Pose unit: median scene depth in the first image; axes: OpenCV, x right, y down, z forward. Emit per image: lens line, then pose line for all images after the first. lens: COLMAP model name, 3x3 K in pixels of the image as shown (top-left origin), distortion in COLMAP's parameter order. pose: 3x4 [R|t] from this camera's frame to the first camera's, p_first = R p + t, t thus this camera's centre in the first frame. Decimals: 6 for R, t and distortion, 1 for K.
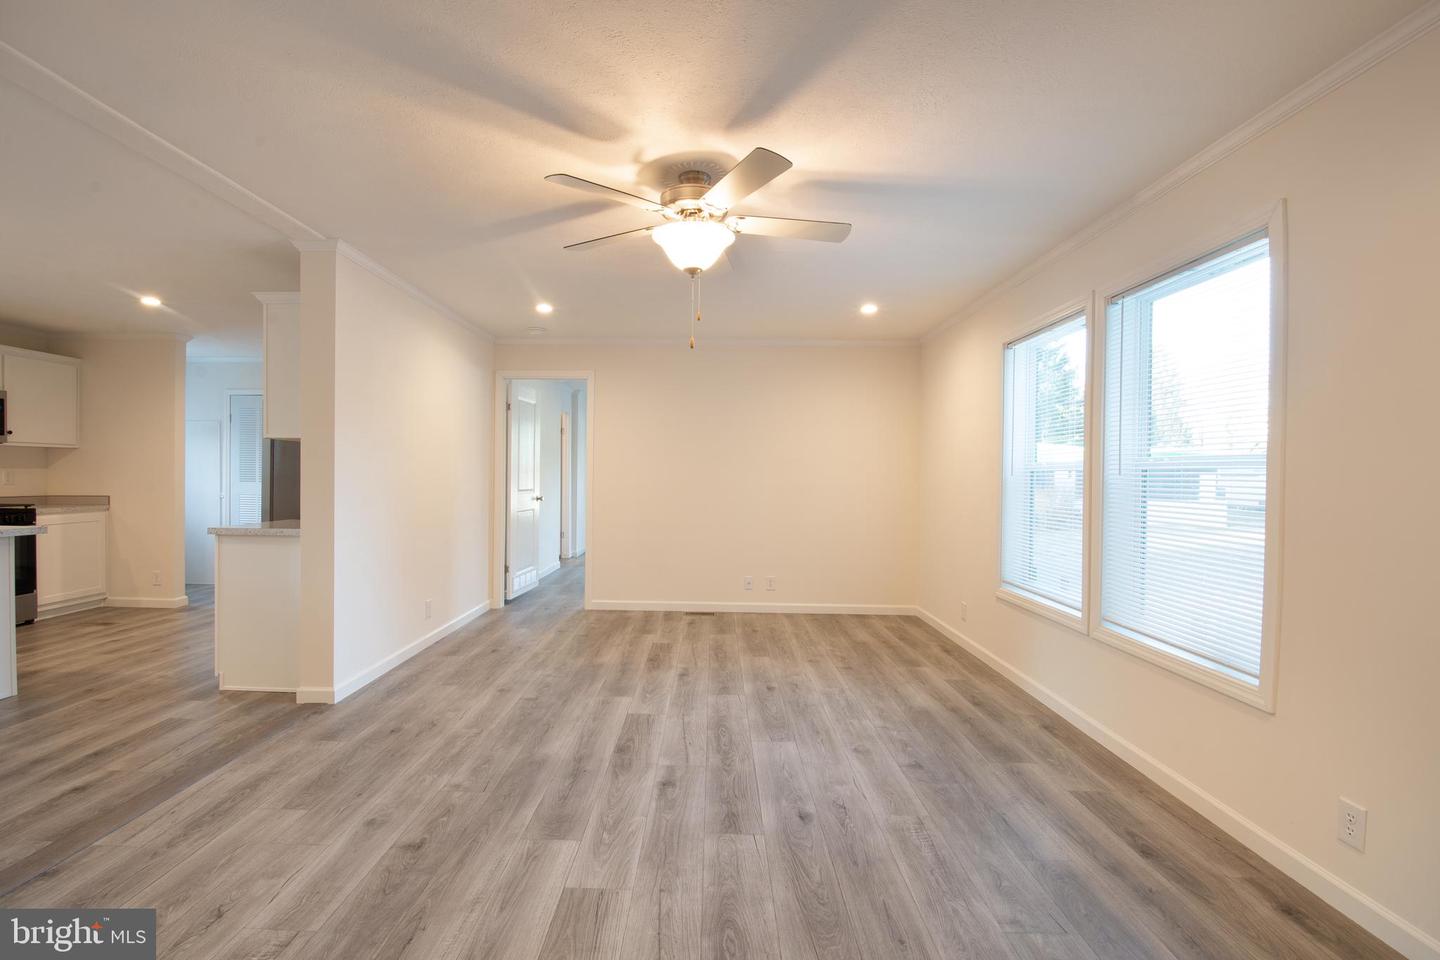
lens RADIAL K [[624.3, 0, 723.7], [0, 624.3, 482.4], [0, 0, 1]] dist [-0.014953, -0.002595]
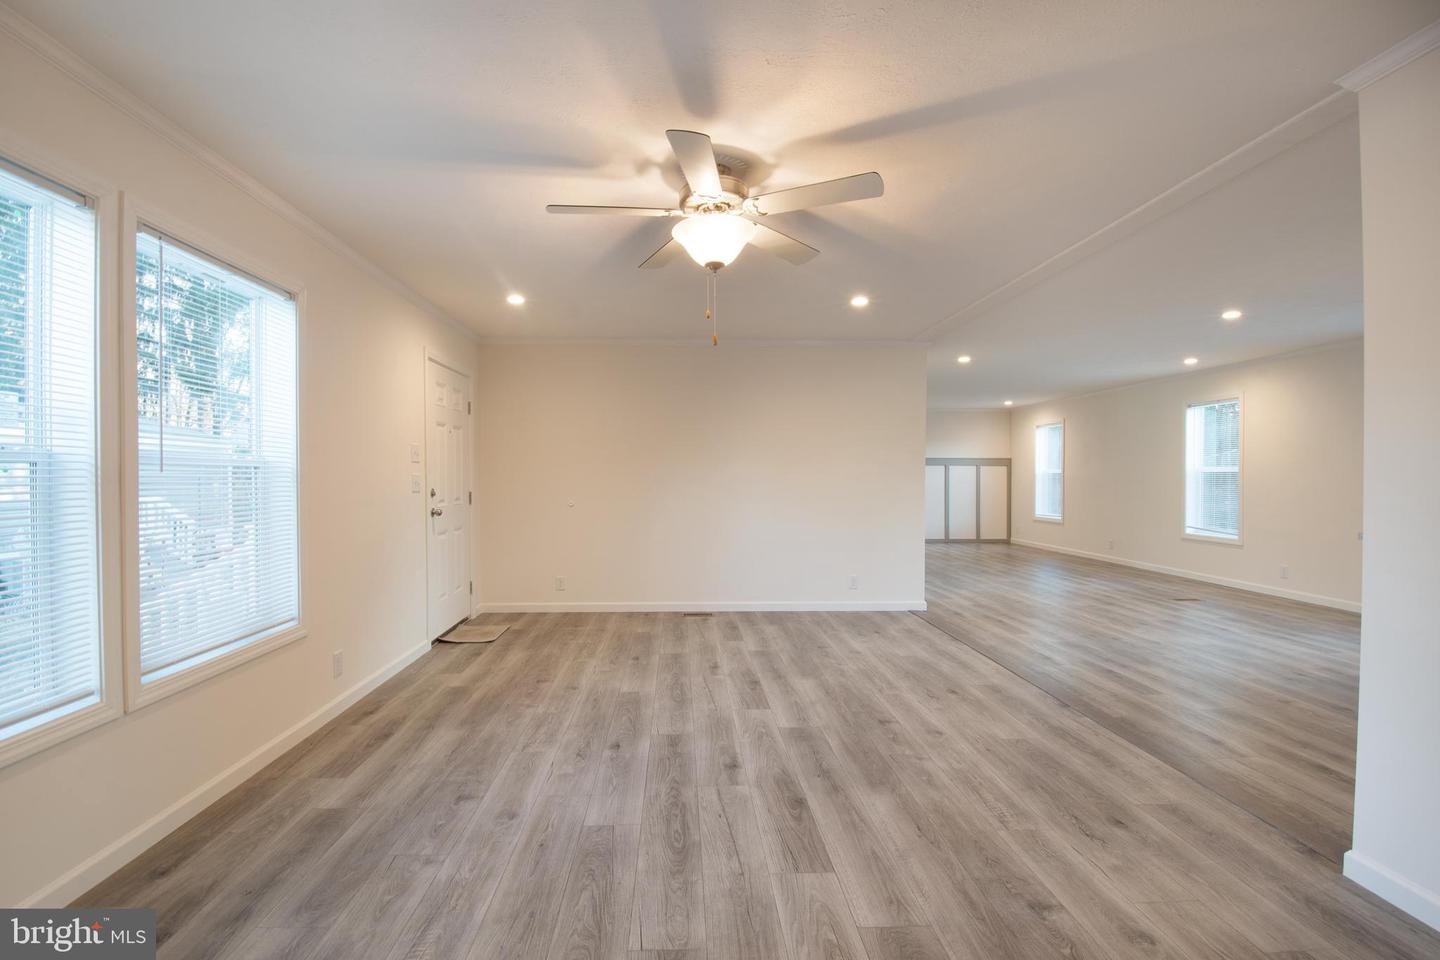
lens RADIAL K [[624.3, 0, 725.4], [0, 624.3, 475.7], [0, 0, 1]] dist [-0.014953, -0.002595]
pose [[-0.998183, -0.009841, -0.059447, -0.010619], [-0.010527, 0.999881, 0.011239, -0.025092], [0.059329, 0.011844, -0.998168, 1.981343]]
